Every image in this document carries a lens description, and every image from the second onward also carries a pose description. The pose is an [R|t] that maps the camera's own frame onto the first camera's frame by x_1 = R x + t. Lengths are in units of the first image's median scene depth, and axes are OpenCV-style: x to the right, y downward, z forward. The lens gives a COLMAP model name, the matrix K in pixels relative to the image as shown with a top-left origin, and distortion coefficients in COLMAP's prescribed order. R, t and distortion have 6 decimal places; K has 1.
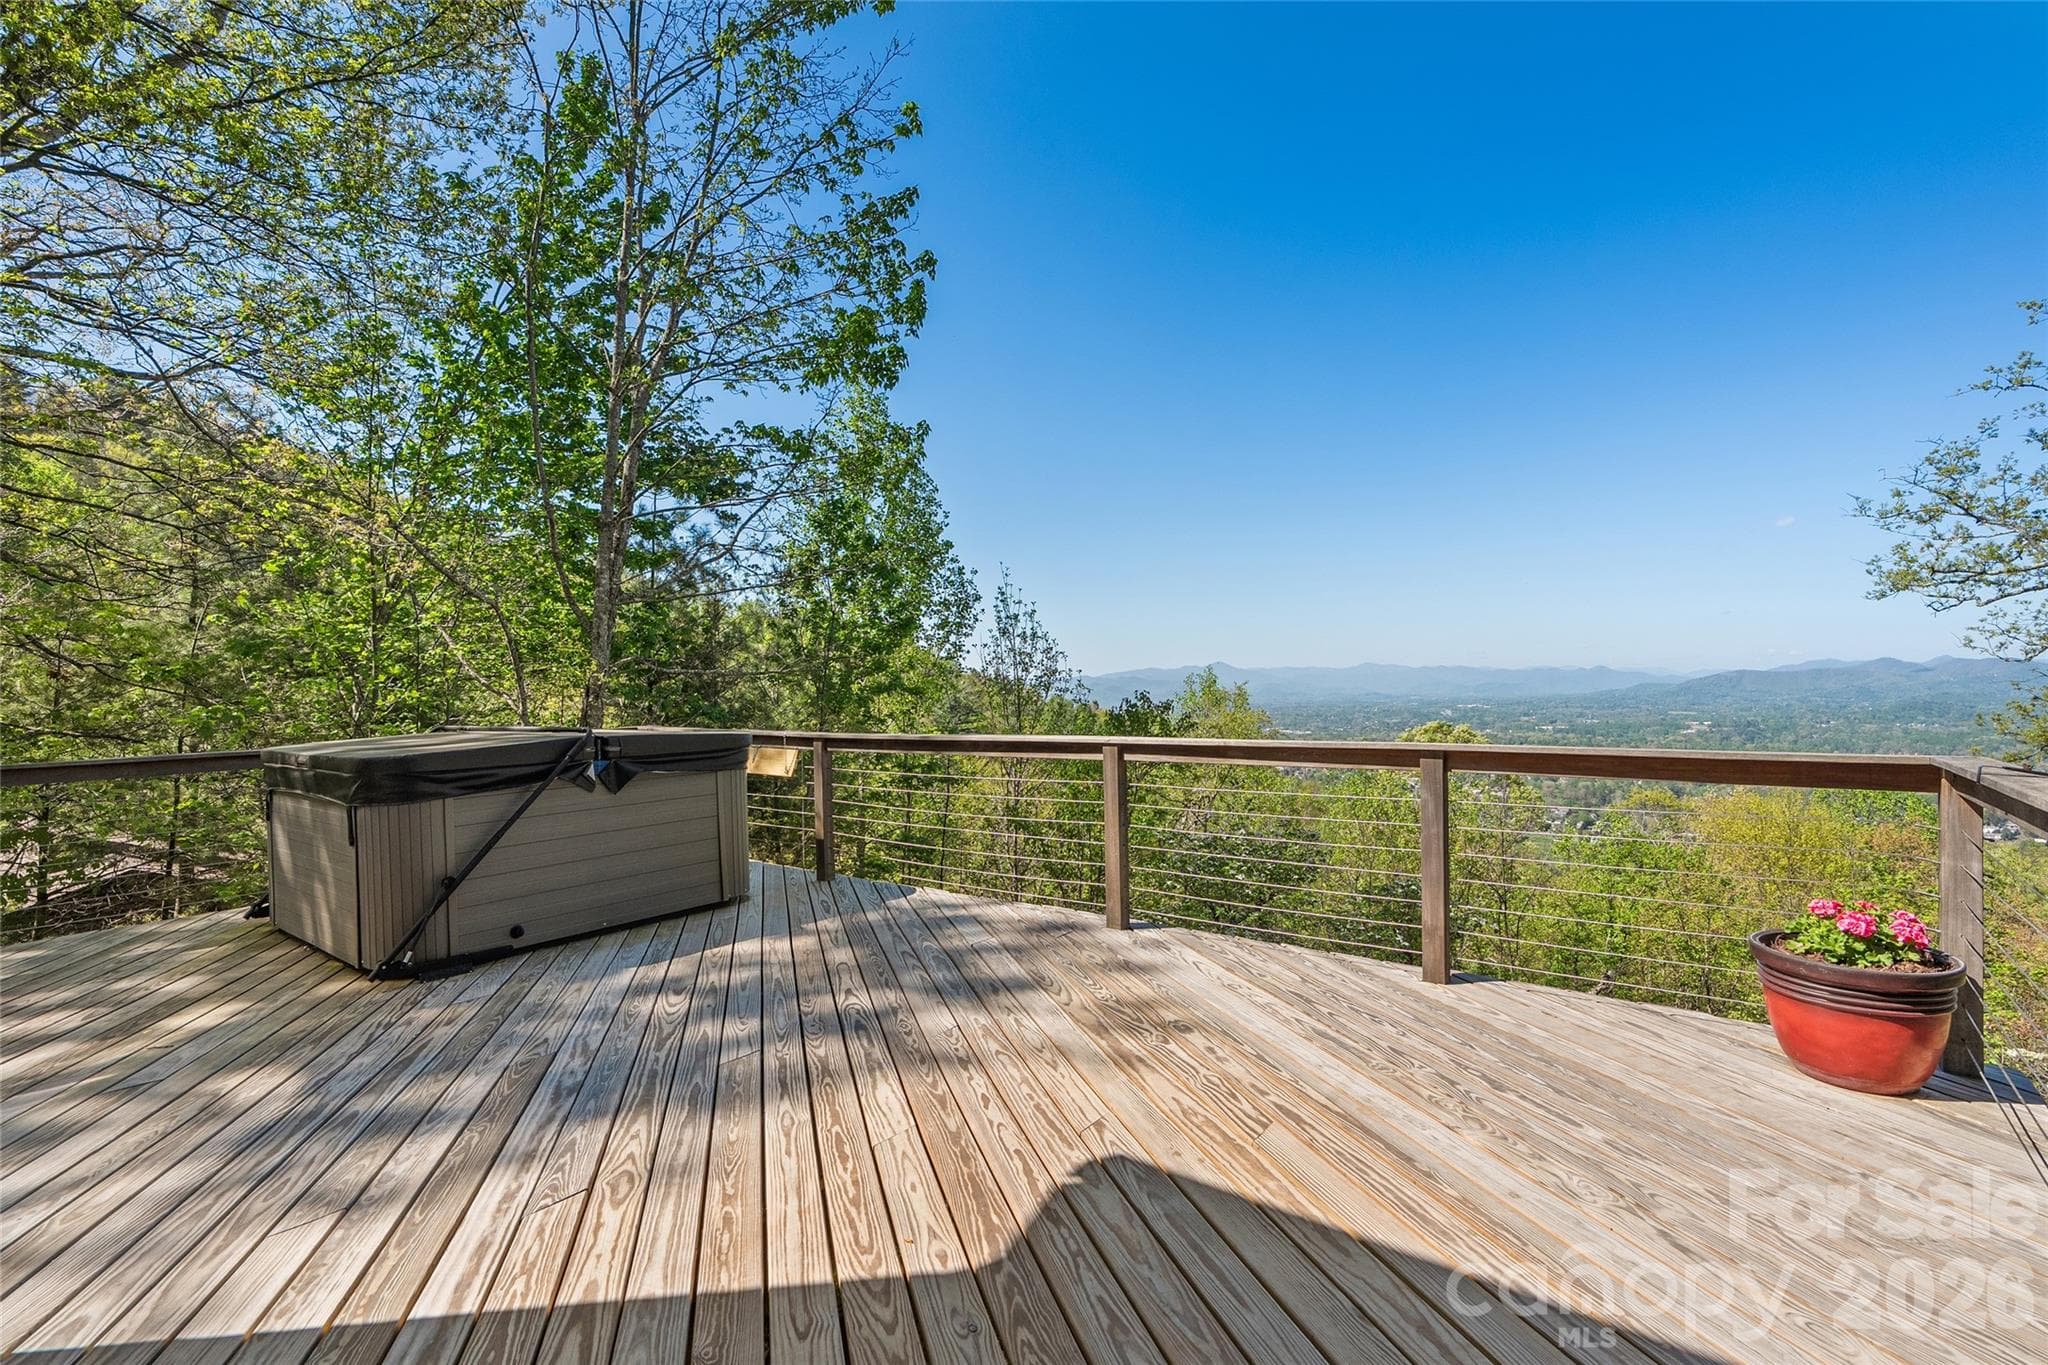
lens RADIAL K [[918.0, 0, 1024.0], [0, 918.0, 682.5], [0, 0, 1]] dist [0.000581, 0.000162]
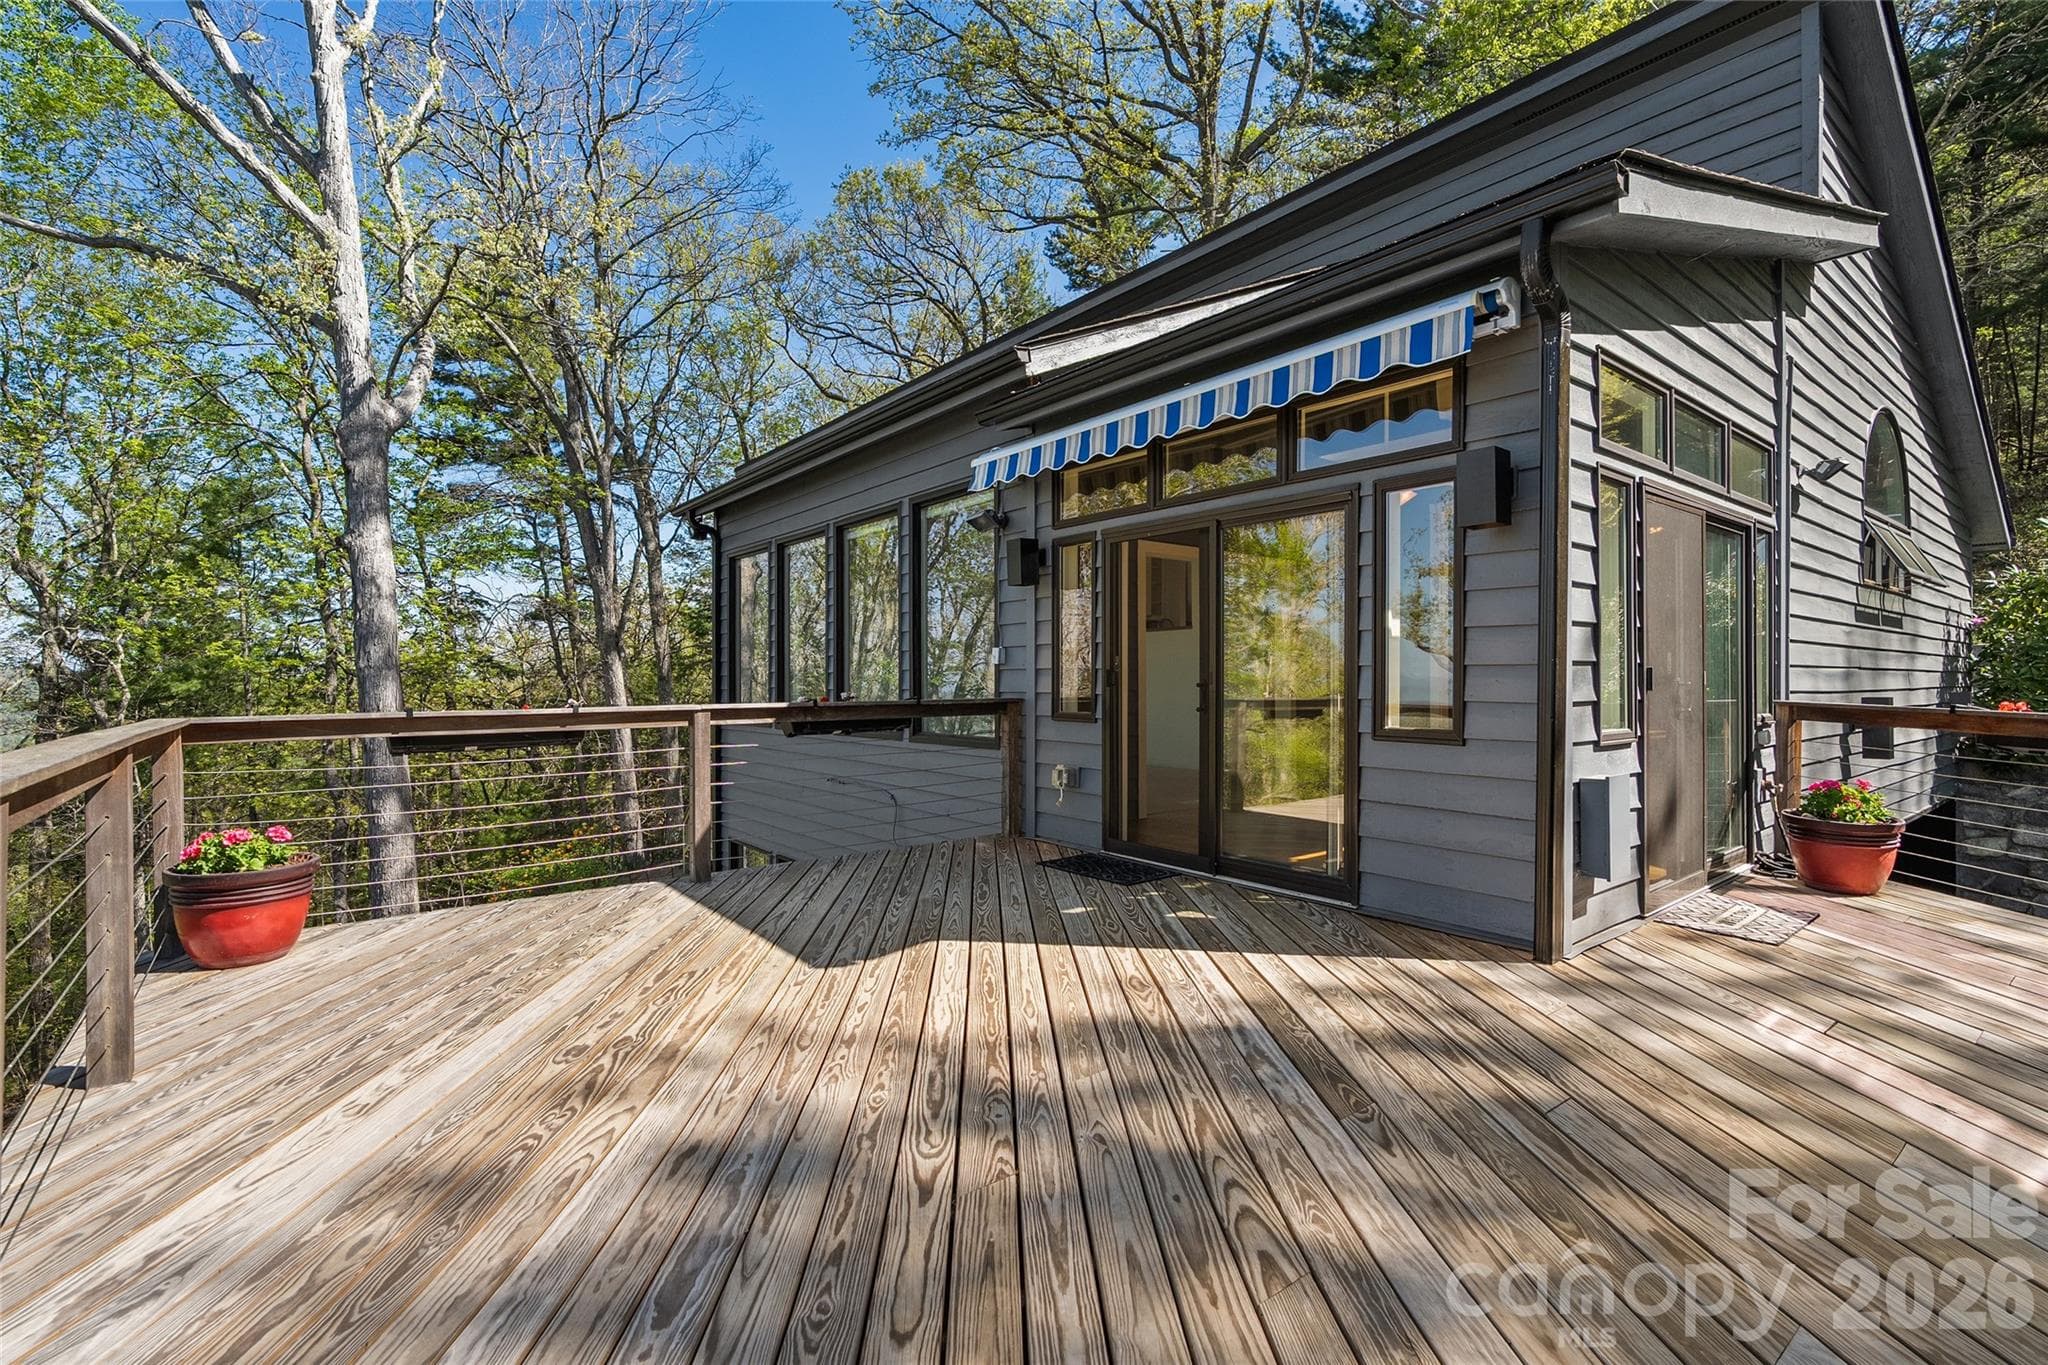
lens RADIAL K [[918.0, 0, 1024.0], [0, 918.0, 682.5], [0, 0, 1]] dist [0.000581, 0.000162]
pose [[-0.970591, 0.018891, 0.239994, -0.571852], [0.016777, 0.999800, -0.010848, 0.071928], [-0.240151, -0.006502, -0.970714, 2.266821]]
